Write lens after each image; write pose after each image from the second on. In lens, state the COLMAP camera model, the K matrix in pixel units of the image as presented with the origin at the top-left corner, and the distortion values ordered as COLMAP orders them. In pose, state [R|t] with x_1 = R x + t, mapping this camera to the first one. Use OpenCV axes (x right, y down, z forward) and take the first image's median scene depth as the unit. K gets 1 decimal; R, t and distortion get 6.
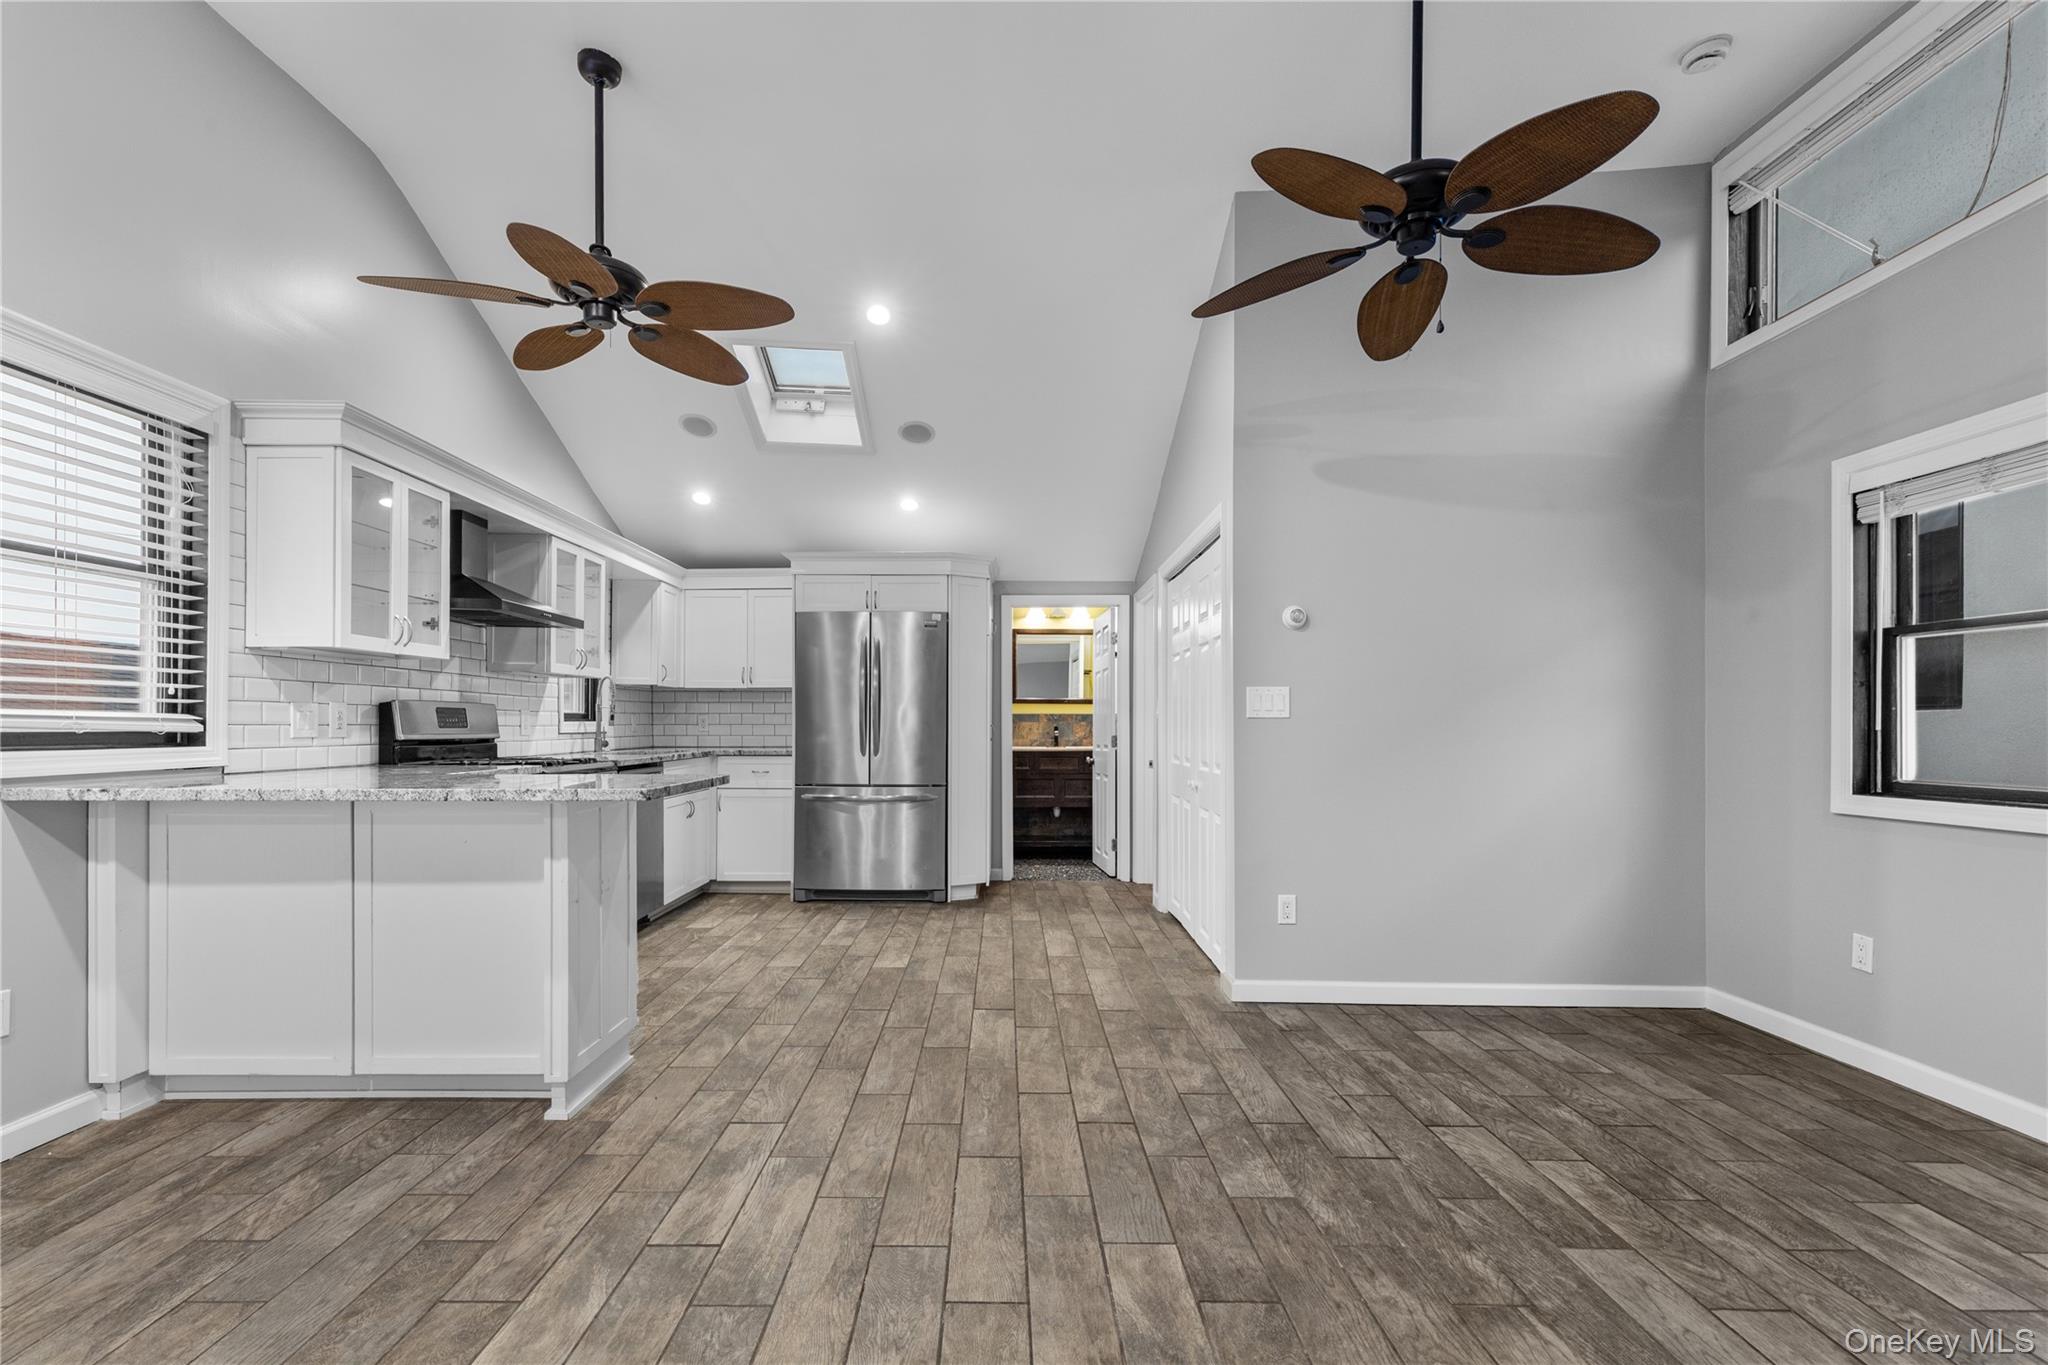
lens RADIAL K [[926.7, 0, 1005.9], [0, 926.7, 742.6], [0, 0, 1]] dist [0.005907, -0.000989]
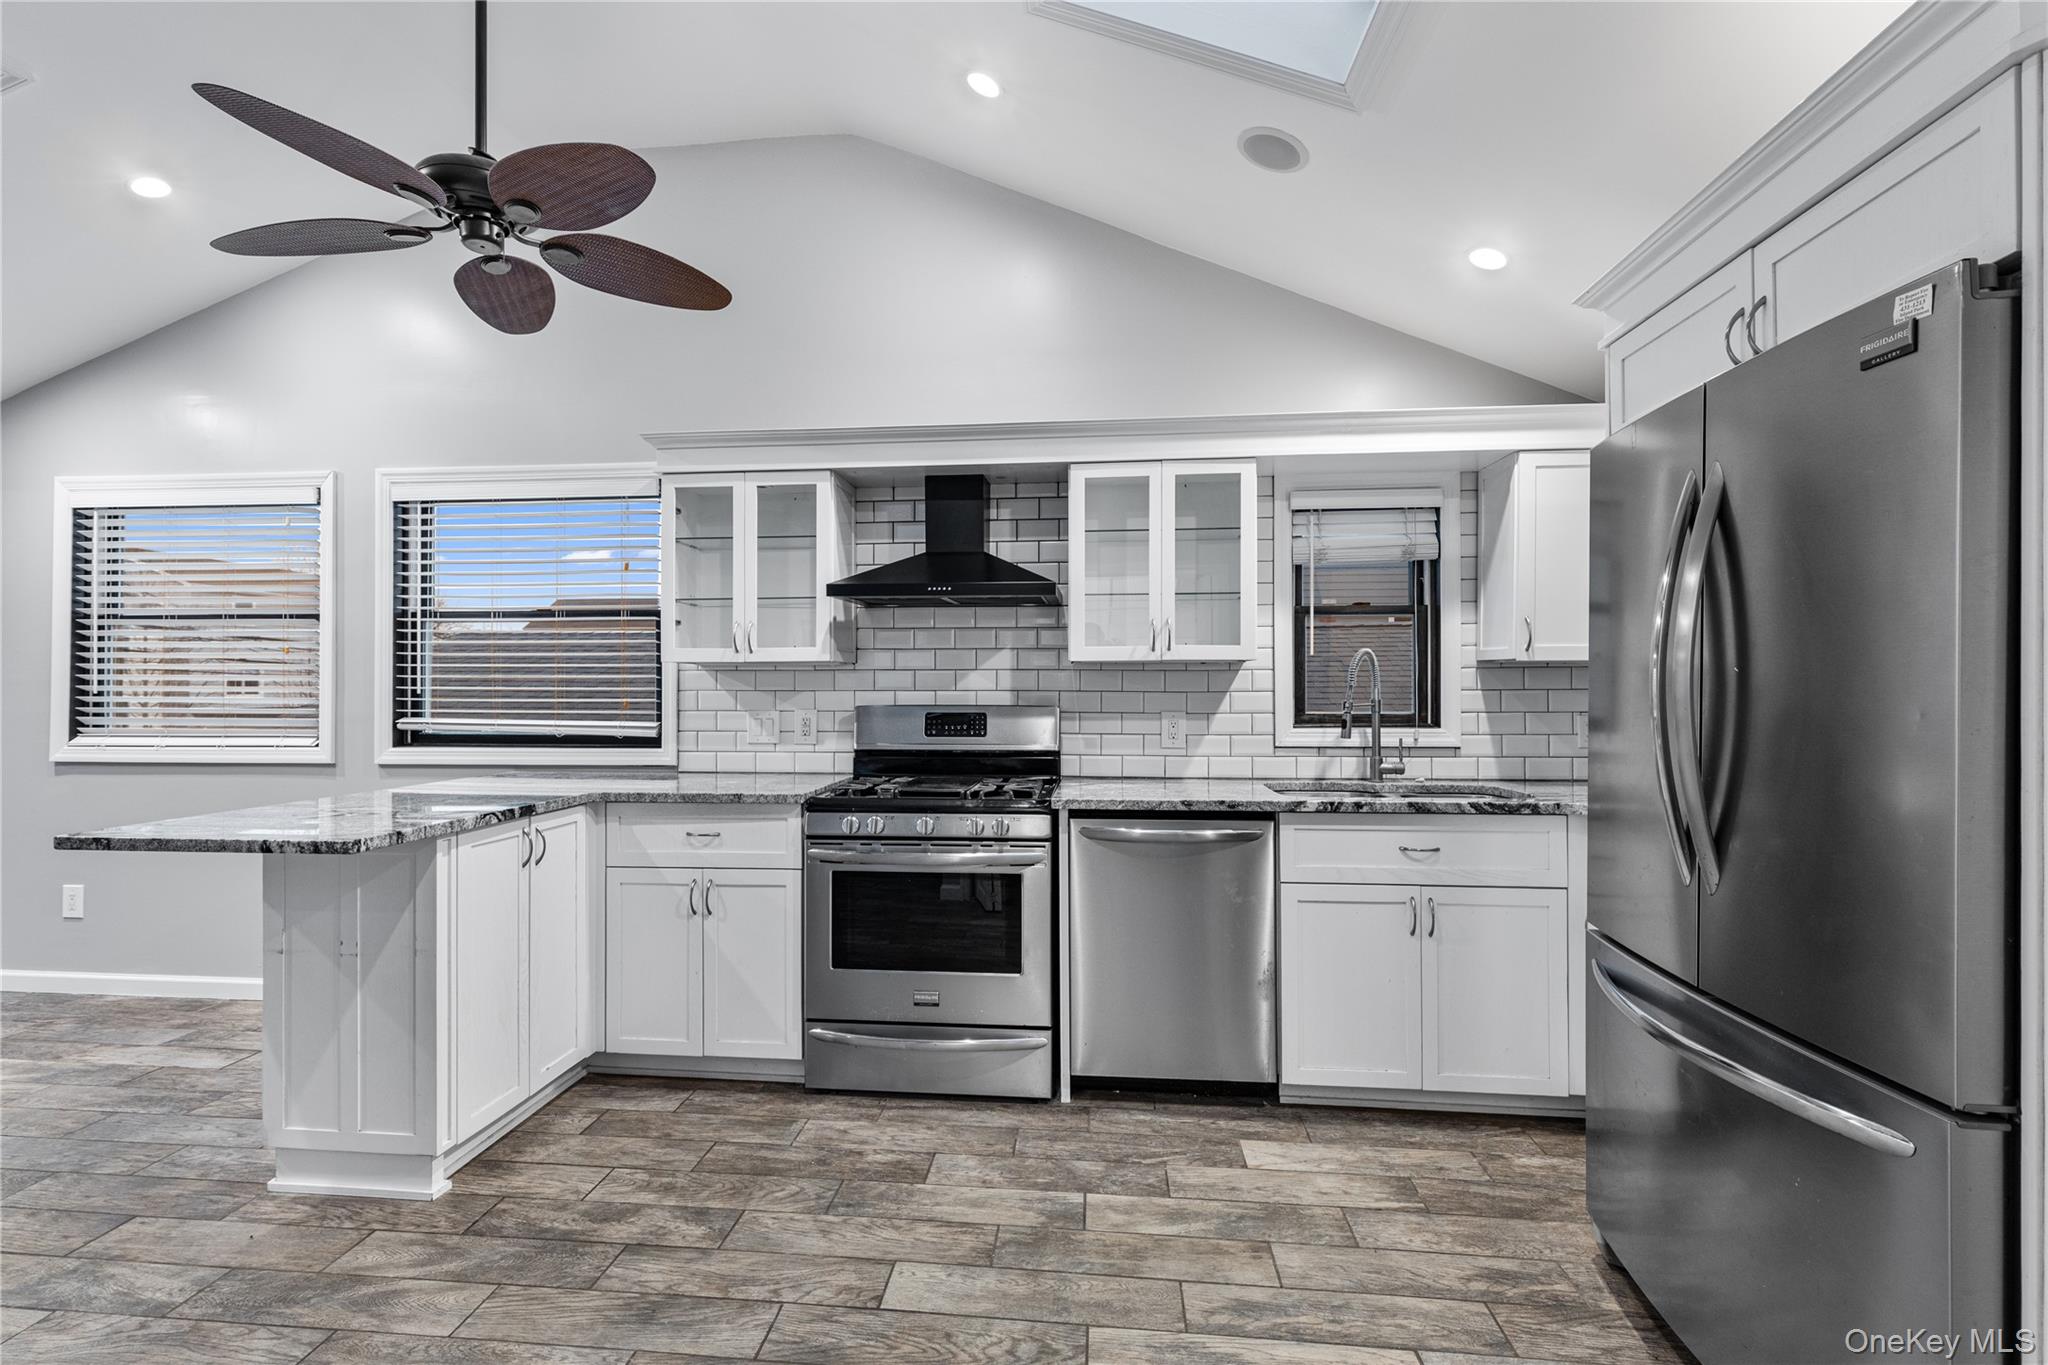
lens RADIAL K [[926.7, 0, 1010.2], [0, 926.7, 681.2], [0, 0, 1]] dist [0.005907, -0.000989]
pose [[-0.106251, -0.011302, -0.994275, 0.311758], [-0.018088, 0.999792, -0.009432, -0.081228], [0.994175, 0.016983, -0.106433, 1.577927]]
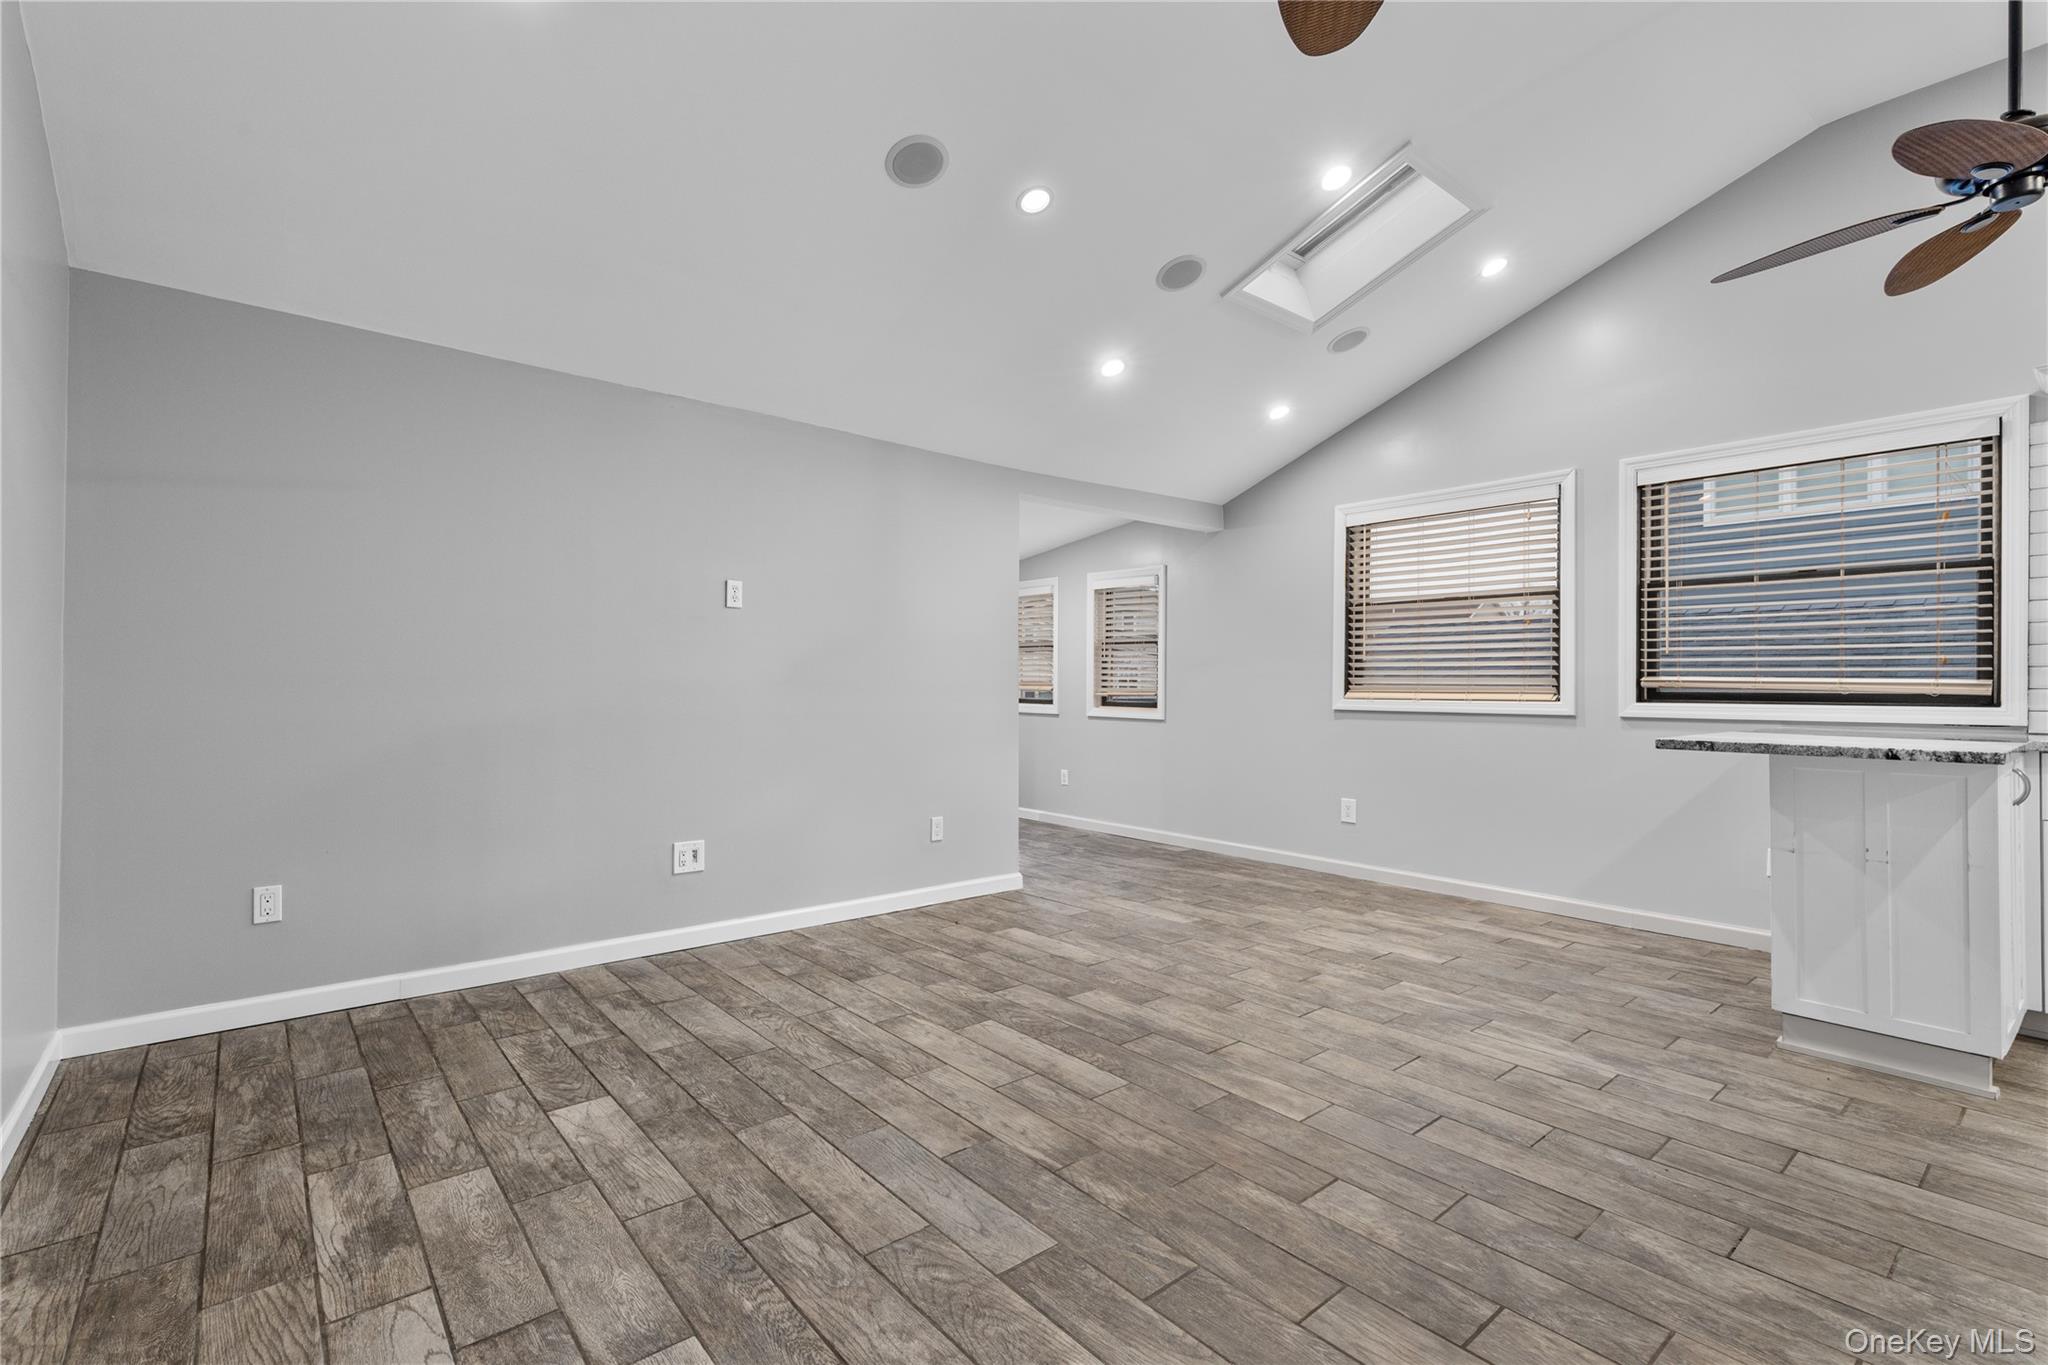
lens RADIAL K [[926.7, 0, 994.9], [0, 926.7, 682.3], [0, 0, 1]] dist [0.005907, -0.000989]
pose [[-0.778773, -0.010576, -0.627217, 0.816230], [-0.020051, 0.999767, 0.008037, -0.011187], [0.626986, 0.018836, -0.778803, 1.107866]]
